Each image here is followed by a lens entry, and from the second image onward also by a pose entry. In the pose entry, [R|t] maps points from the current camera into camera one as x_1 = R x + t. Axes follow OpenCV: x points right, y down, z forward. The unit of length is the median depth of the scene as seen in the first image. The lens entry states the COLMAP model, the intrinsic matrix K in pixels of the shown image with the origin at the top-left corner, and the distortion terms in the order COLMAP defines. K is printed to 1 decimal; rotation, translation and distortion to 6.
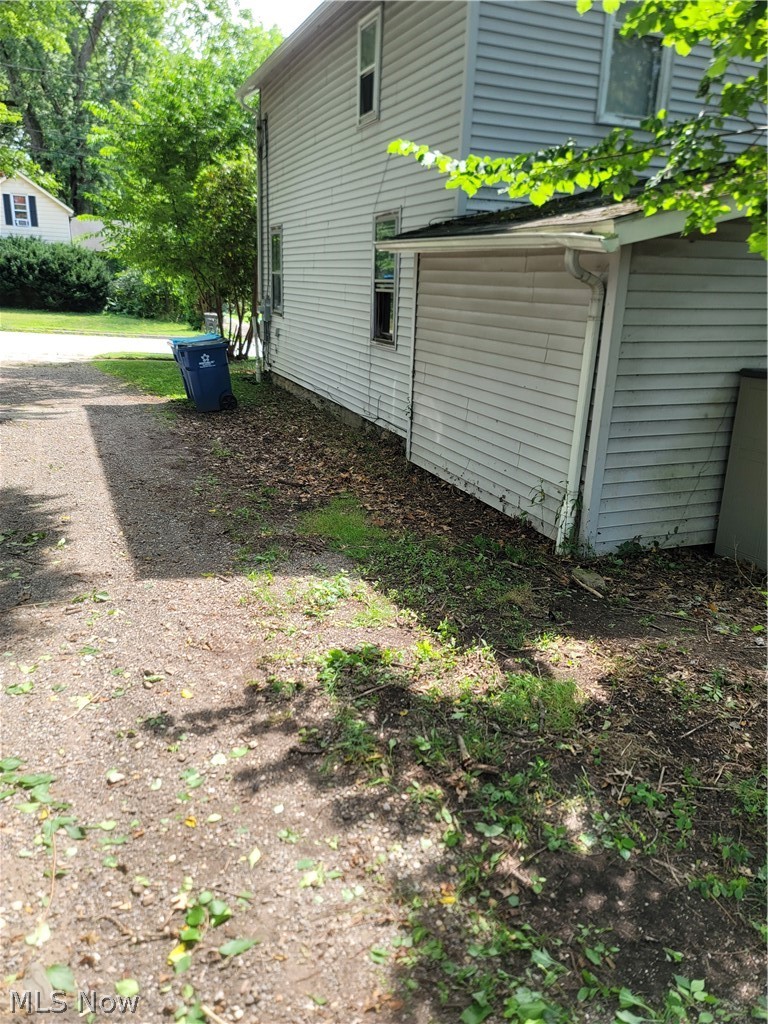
lens RADIAL K [[757.2, 0, 392.2], [0, 757.2, 514.2], [0, 0, 1]] dist [0.106680, -0.105120]
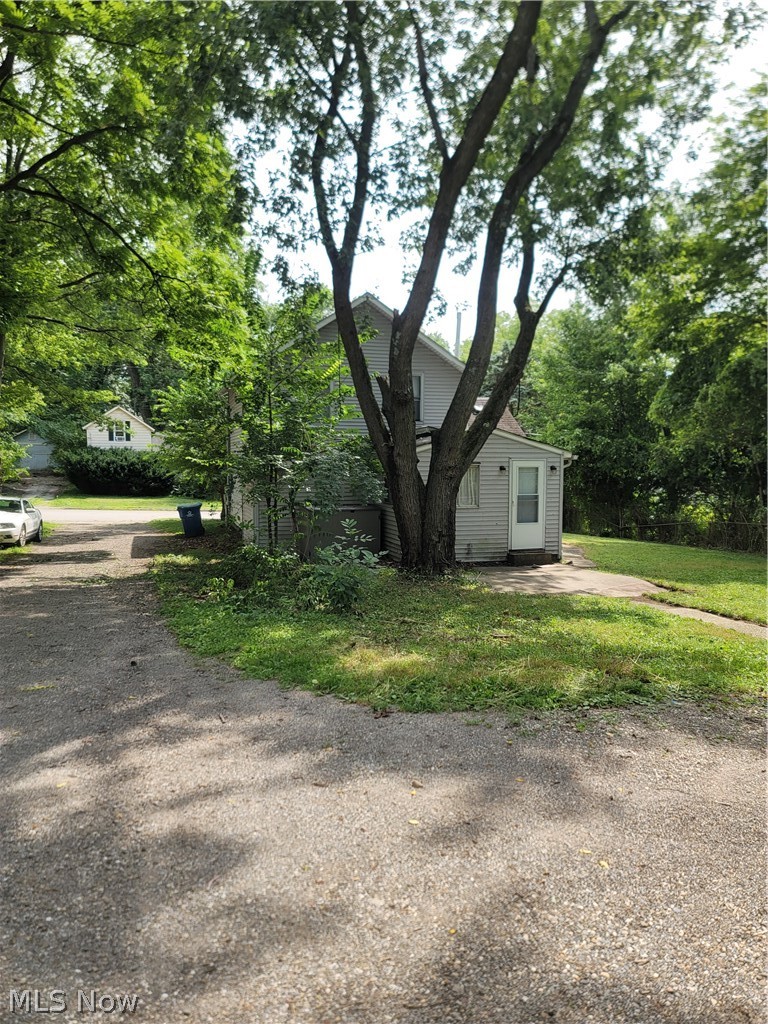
lens RADIAL K [[757.2, 0, 392.2], [0, 757.2, 514.2], [0, 0, 1]] dist [0.106680, -0.105120]
pose [[0.995406, -0.022356, -0.093096, 0.176585], [0.000873, 0.974435, -0.224667, 0.094079], [0.095738, 0.223553, 0.969978, -0.342924]]
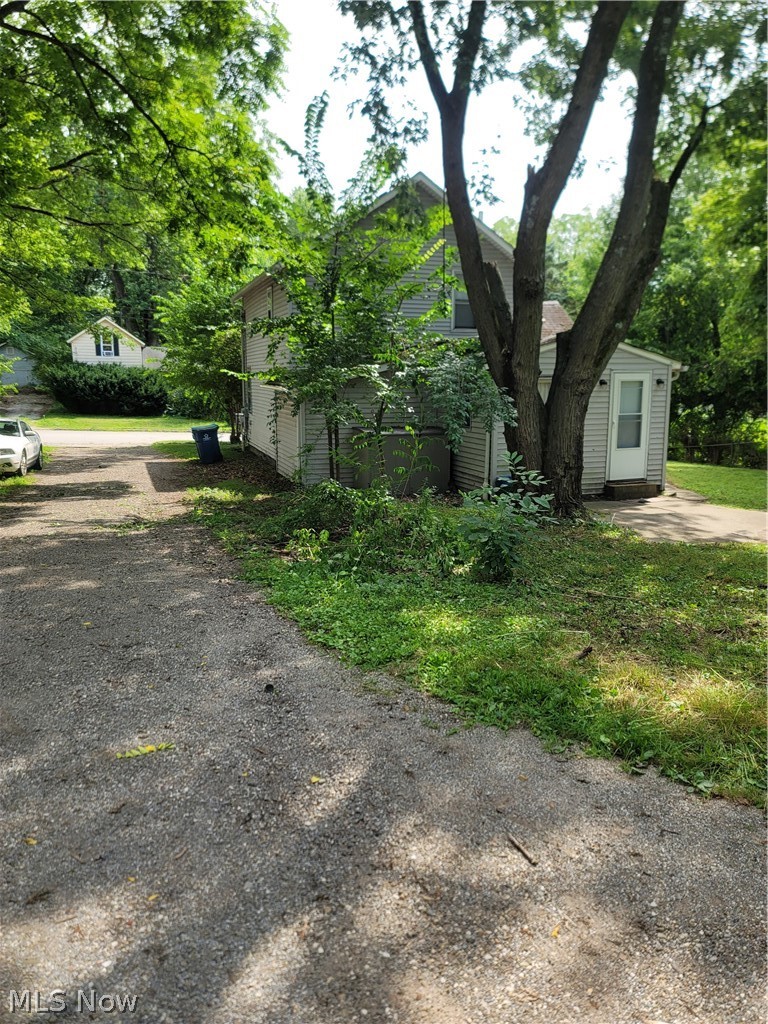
lens RADIAL K [[752.1, 0, 380.3], [0, 752.1, 498.4], [0, 0, 1]] dist [0.083657, -0.059687]
pose [[0.996645, -0.018957, -0.079616, 0.108457], [0.007760, 0.990310, -0.138655, 0.069679], [0.081473, 0.137572, 0.987135, -0.261299]]
